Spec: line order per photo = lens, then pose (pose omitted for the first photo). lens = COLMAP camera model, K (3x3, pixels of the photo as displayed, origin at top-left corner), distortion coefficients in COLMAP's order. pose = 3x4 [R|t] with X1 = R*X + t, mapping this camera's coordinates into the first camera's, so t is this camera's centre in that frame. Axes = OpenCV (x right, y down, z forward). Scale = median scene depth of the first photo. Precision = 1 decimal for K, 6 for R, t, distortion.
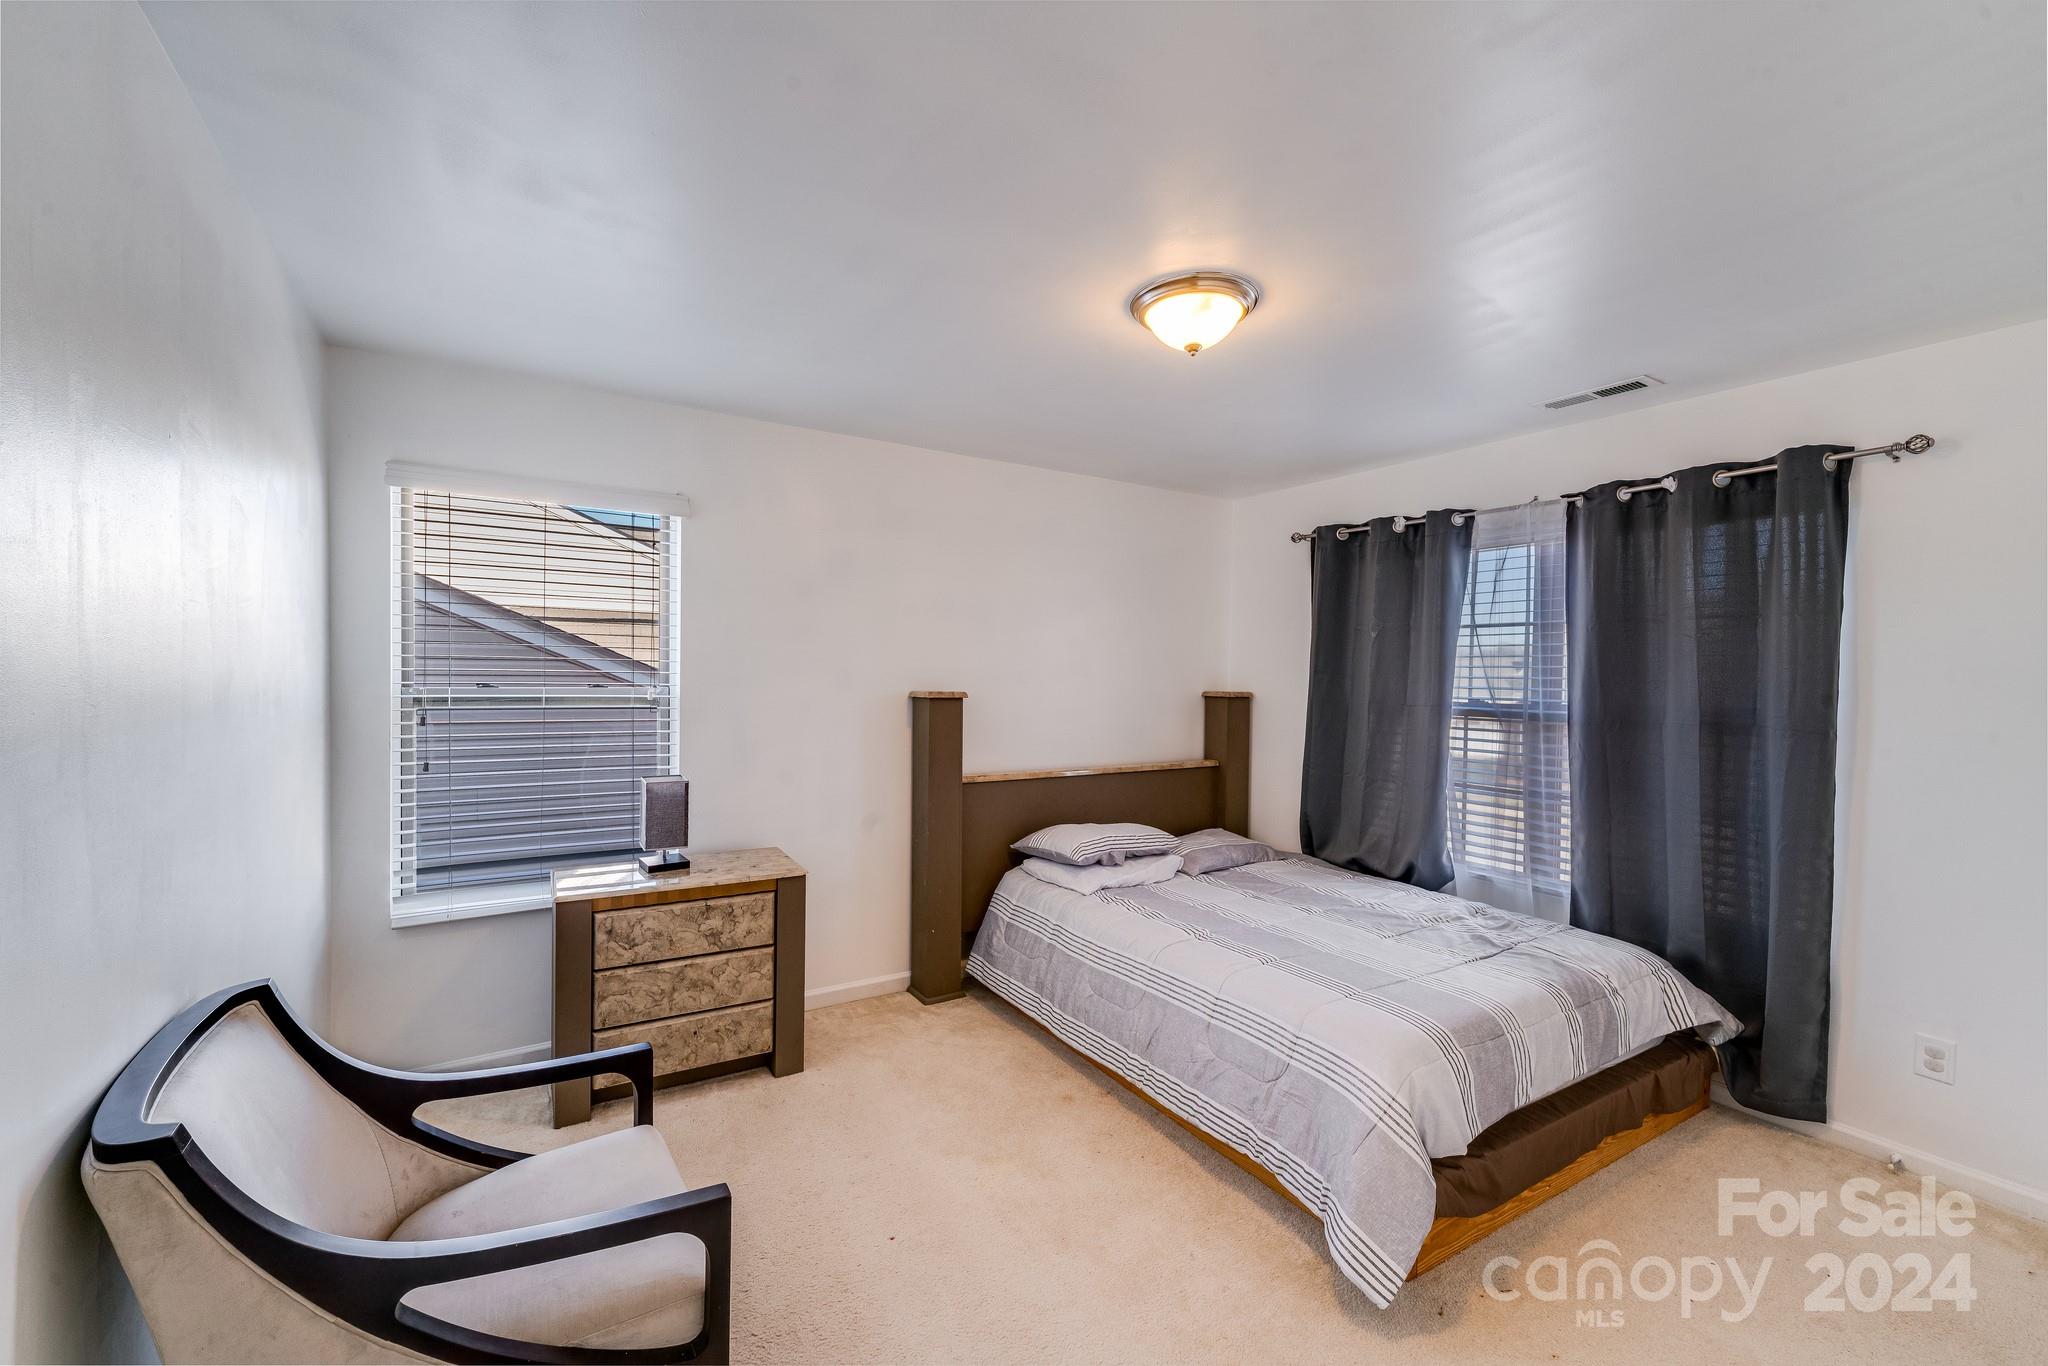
lens RADIAL K [[821.2, 0, 1011.0], [0, 821.2, 686.4], [0, 0, 1]] dist [0.000164, -0.000338]
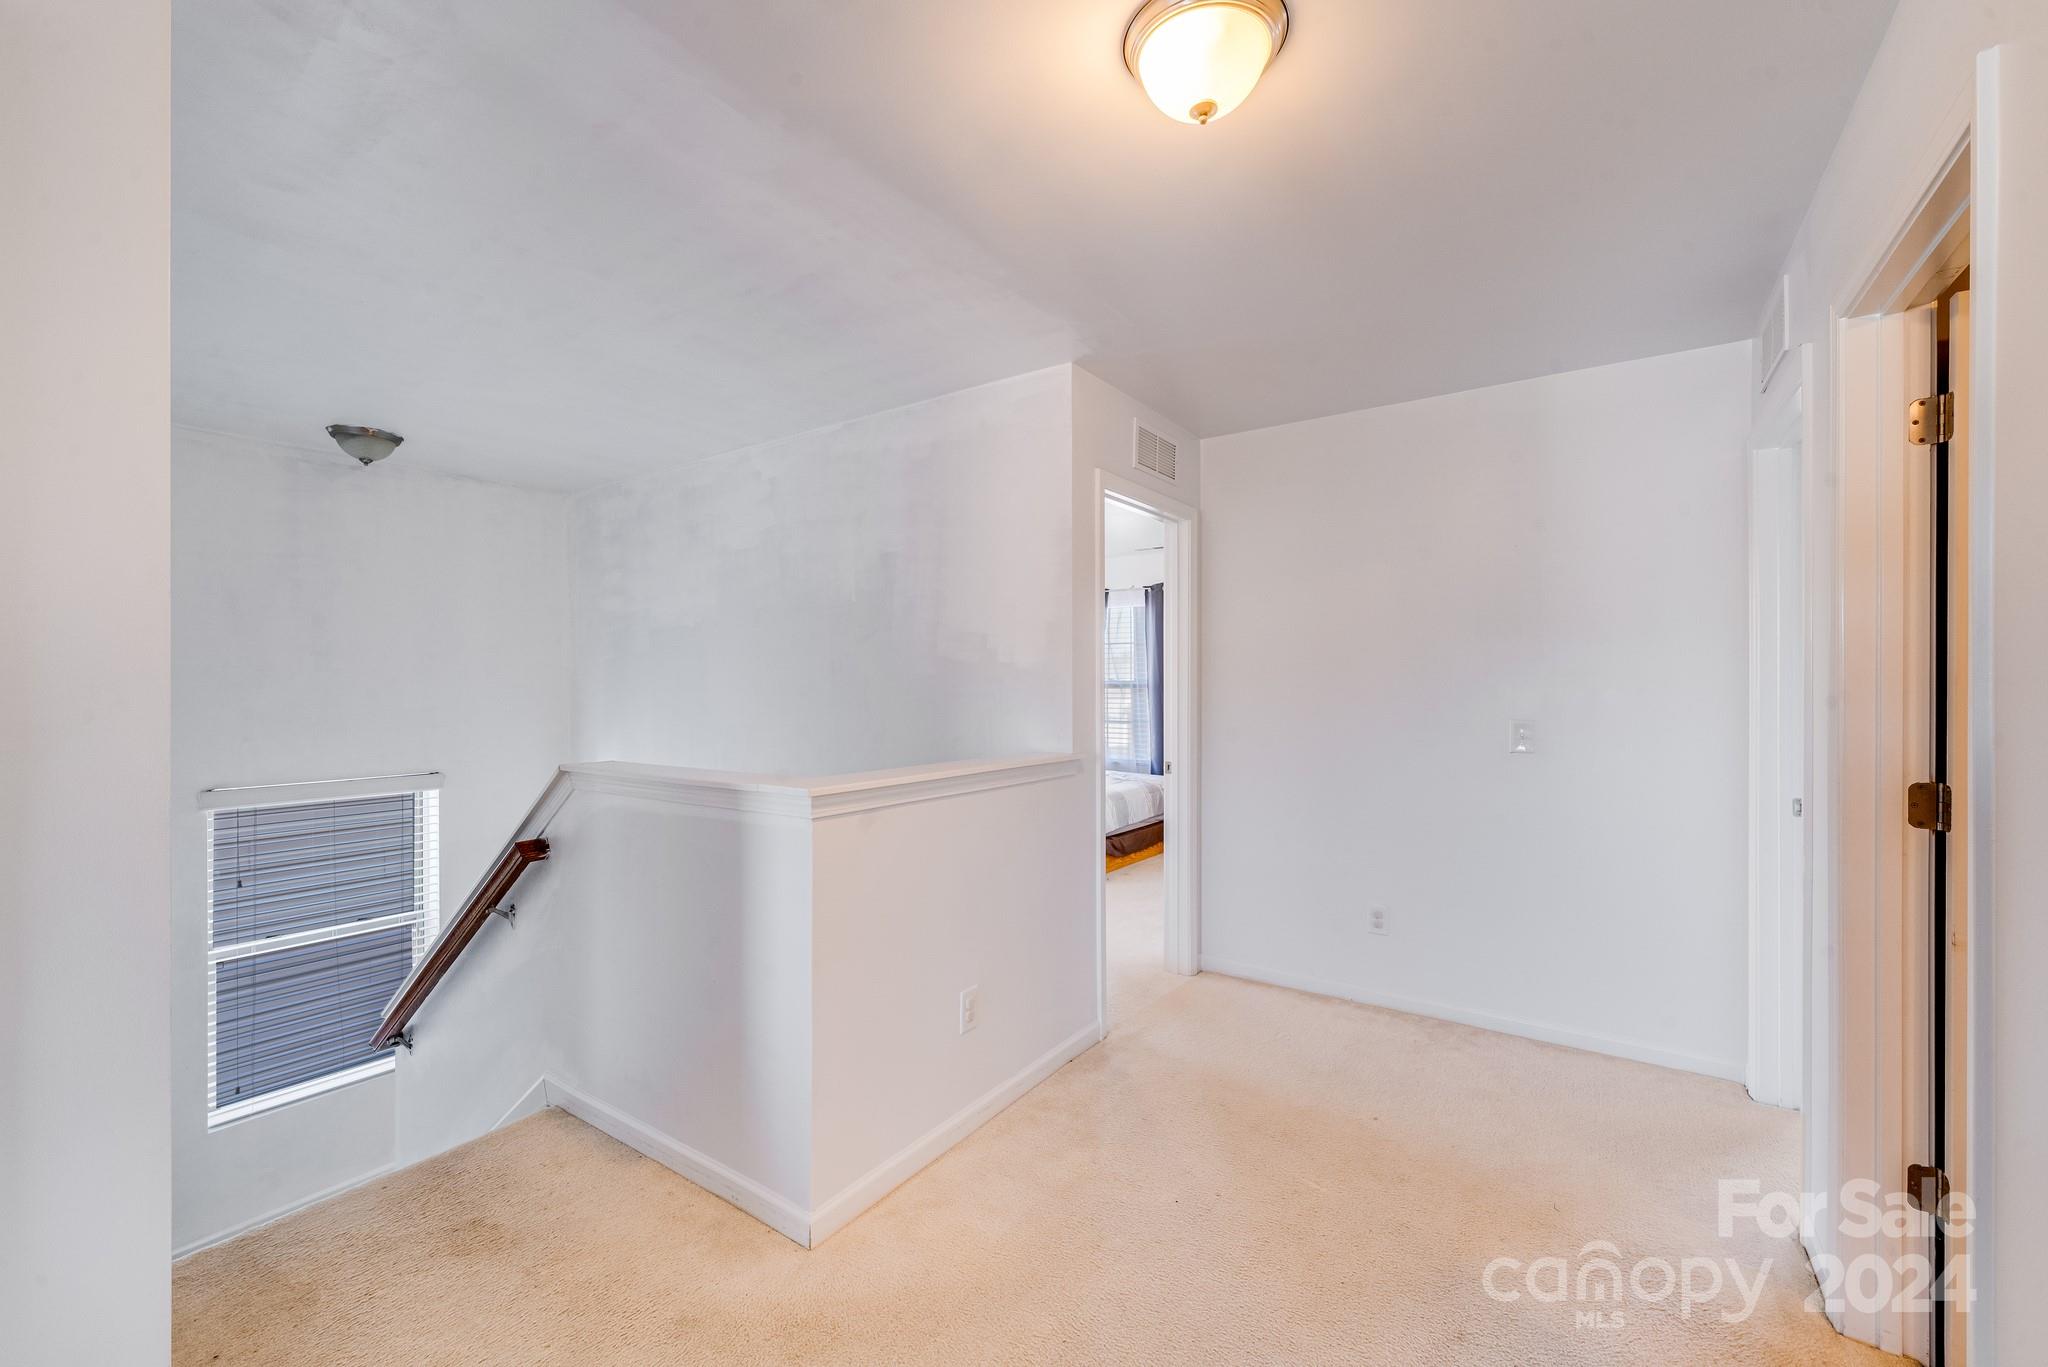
lens RADIAL K [[821.2, 0, 1011.0], [0, 821.2, 686.9], [0, 0, 1]] dist [0.000164, -0.000338]
pose [[0.916418, -0.028628, 0.399197, -0.498400], [0.023786, 0.999571, 0.017078, -0.006651], [-0.399515, -0.006155, 0.916706, -0.806814]]
